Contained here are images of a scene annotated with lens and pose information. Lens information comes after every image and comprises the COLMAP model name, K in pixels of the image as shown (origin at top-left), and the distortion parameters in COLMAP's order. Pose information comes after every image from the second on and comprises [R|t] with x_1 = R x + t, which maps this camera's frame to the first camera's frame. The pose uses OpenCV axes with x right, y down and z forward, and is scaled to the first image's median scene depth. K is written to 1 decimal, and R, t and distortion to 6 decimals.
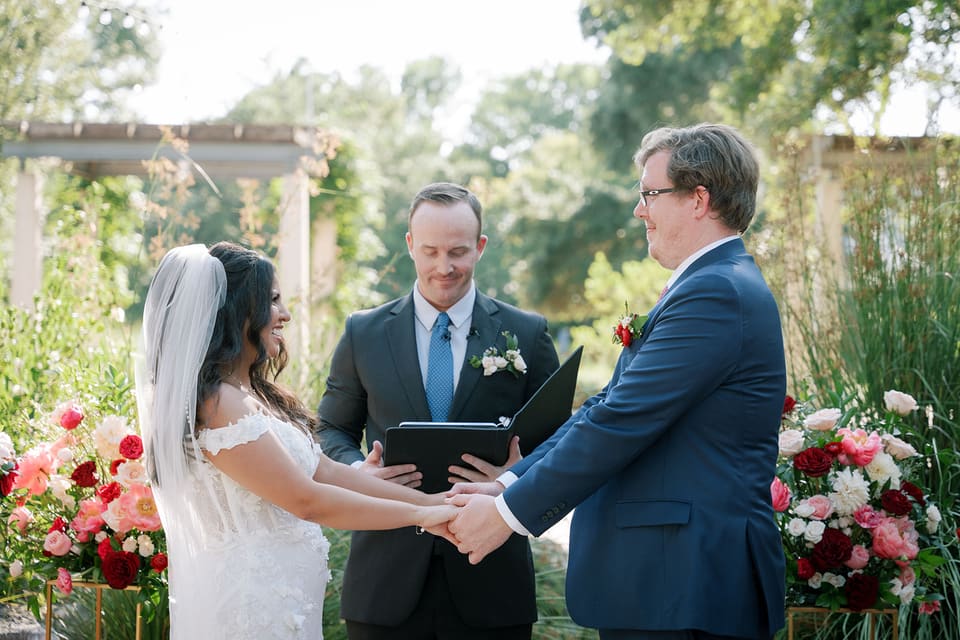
lens RADIAL K [[2162.8, 0, 509.0], [0, 2162.8, 418.5], [0, 0, 1]] dist [-0.327976, 6.056650]
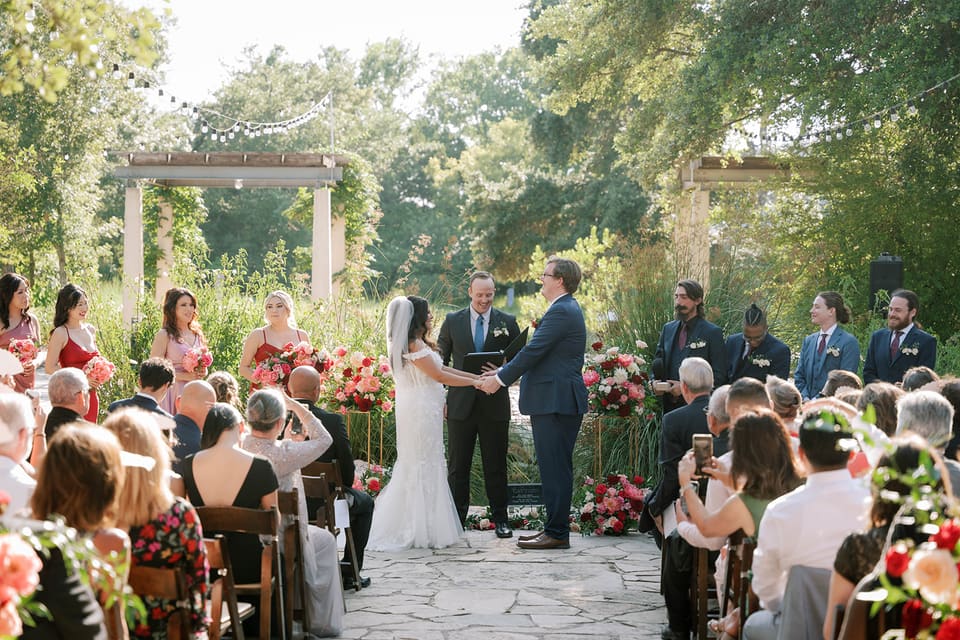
lens RADIAL K [[1936.6, 0, 519.7], [0, 1936.6, 317.9], [0, 0, 1]] dist [0.033172, -0.060780]
pose [[0.999529, -0.005193, 0.030238, -0.051705], [0.005935, 0.999682, -0.024491, 0.018560], [-0.030101, 0.024659, 0.999243, -1.525264]]
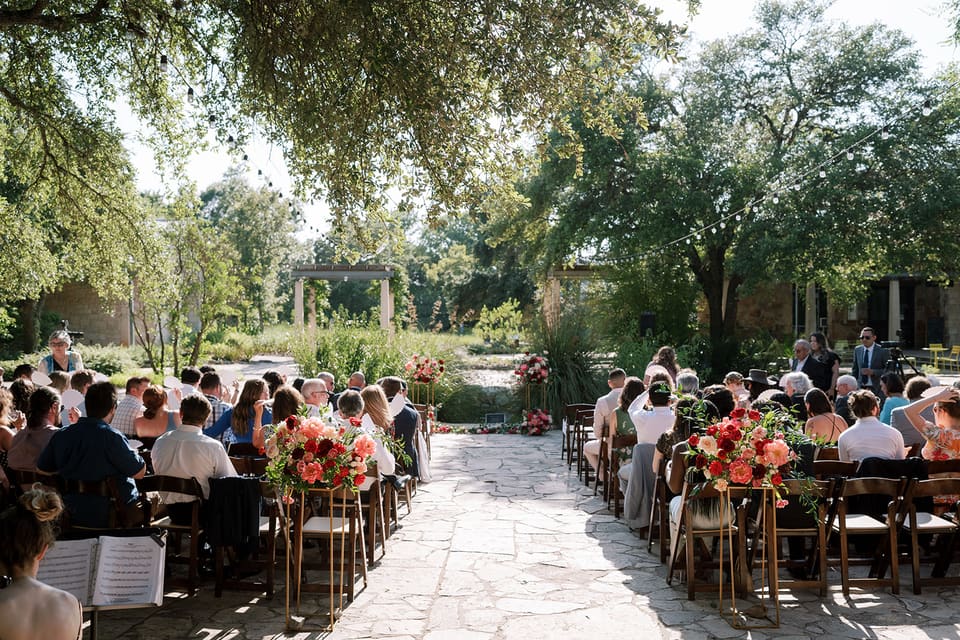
lens RADIAL K [[897.4, 0, 504.2], [0, 897.4, 322.7], [0, 0, 1]] dist [0.056395, 0.003831]
pose [[0.997138, -0.014060, 0.074290, -0.141927], [0.017030, 0.999074, -0.039502, 0.007230], [-0.073665, 0.040654, 0.996454, -1.690469]]
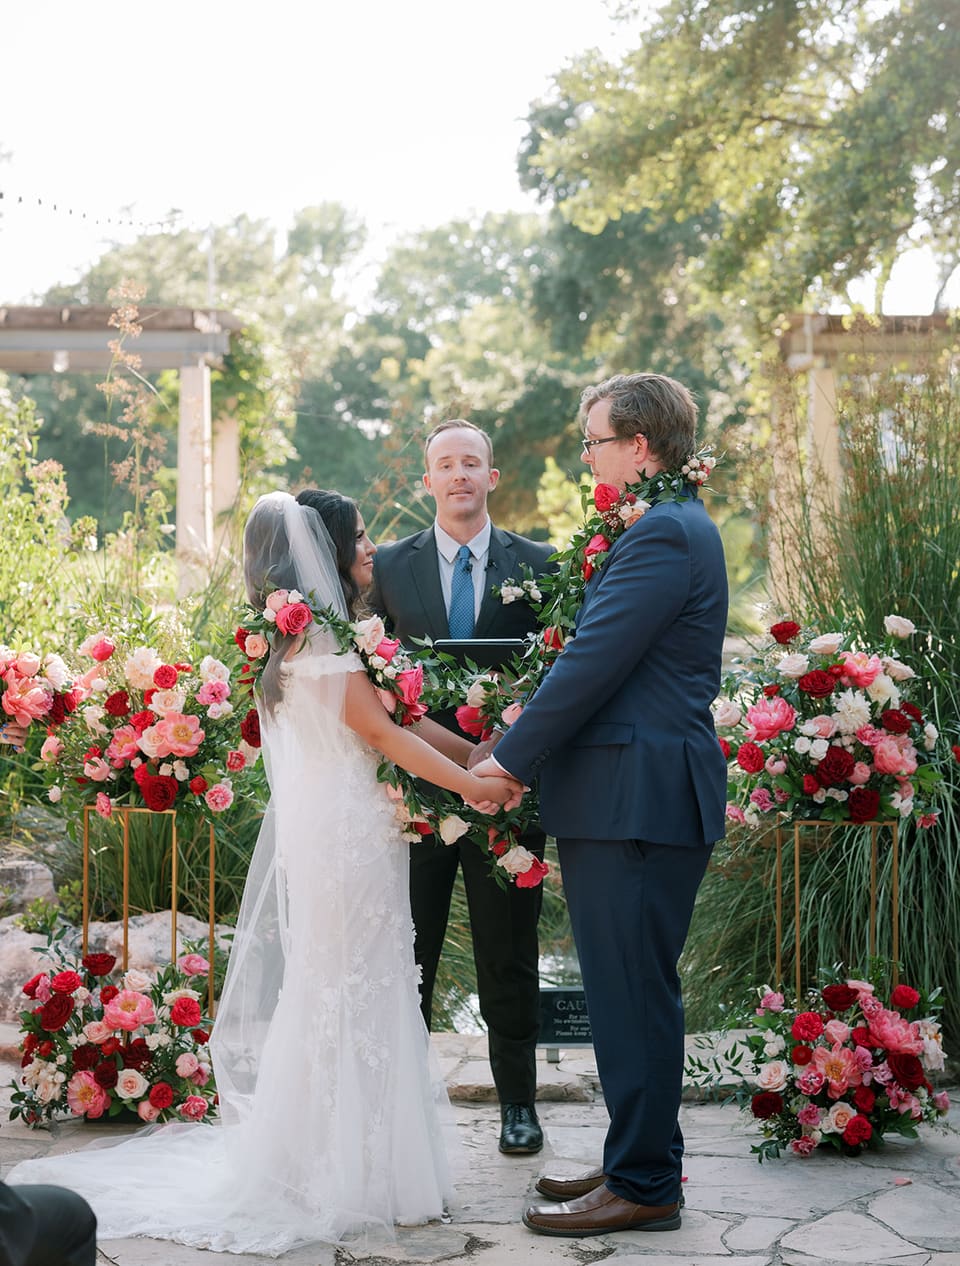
lens RADIAL K [[2649.3, 0, 482.2], [0, 2649.3, 726.8], [0, 0, 1]] dist [0.022525, -0.204972]
pose [[0.999746, -0.010979, 0.019668, -0.047208], [0.010424, 0.999550, 0.028123, 0.002987], [-0.019968, -0.027911, 0.999411, -0.286771]]
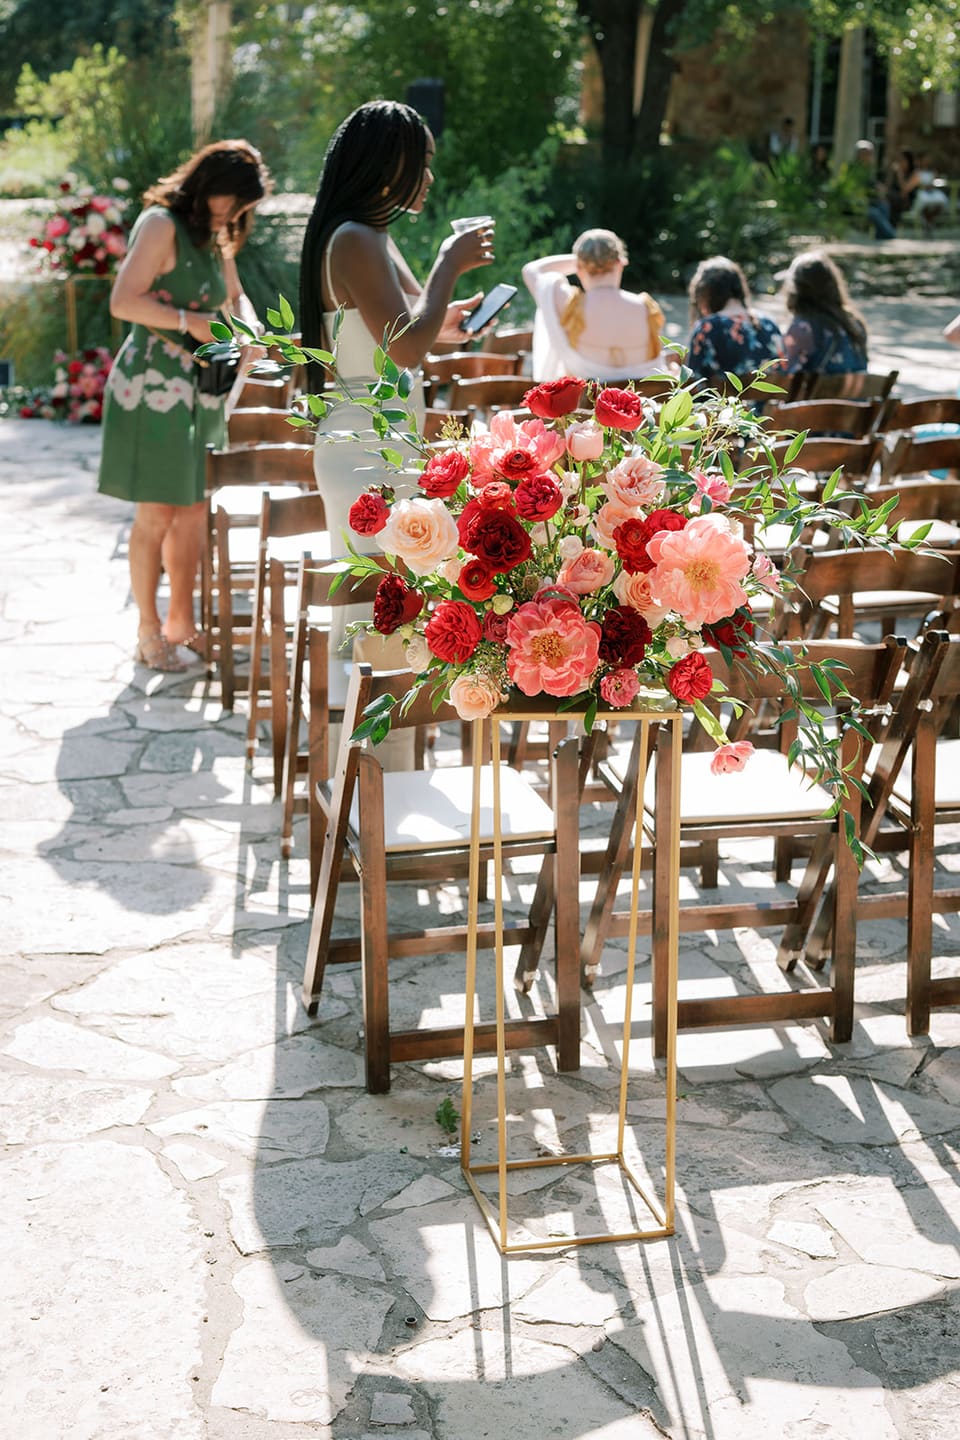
lens RADIAL K [[2111.1, 0, 479.2], [0, 2111.1, 655.1], [0, 0, 1]] dist [0.017517, 0.053913]
pose [[0.972601, -0.052737, 0.226421, 0.020599], [0.005338, 0.978740, 0.205035, 0.022120], [-0.232420, -0.198209, 0.952205, -1.296640]]
